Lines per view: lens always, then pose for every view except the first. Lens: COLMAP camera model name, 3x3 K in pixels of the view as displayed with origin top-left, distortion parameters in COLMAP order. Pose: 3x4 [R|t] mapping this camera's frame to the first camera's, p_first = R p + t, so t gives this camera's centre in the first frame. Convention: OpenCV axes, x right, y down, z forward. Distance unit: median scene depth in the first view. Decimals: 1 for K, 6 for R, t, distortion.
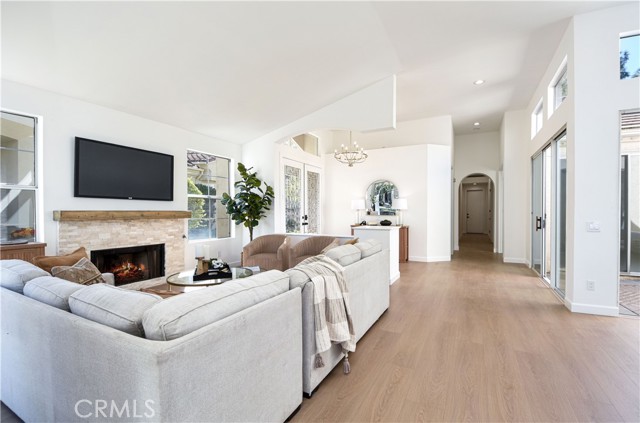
lens RADIAL K [[284.9, 0, 324.9], [0, 284.9, 218.1], [0, 0, 1]] dist [-0.001963, -0.009715]
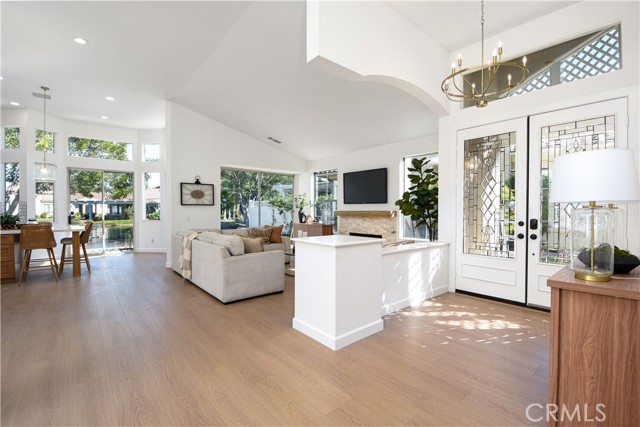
lens RADIAL K [[284.9, 0, 333.0], [0, 284.9, 214.1], [0, 0, 1]] dist [-0.001963, -0.009715]
pose [[-0.359483, 0.011180, -0.933085, 0.790615], [-0.021882, 0.999552, 0.020406, -0.033890], [0.932895, 0.027754, -0.359078, 1.309281]]
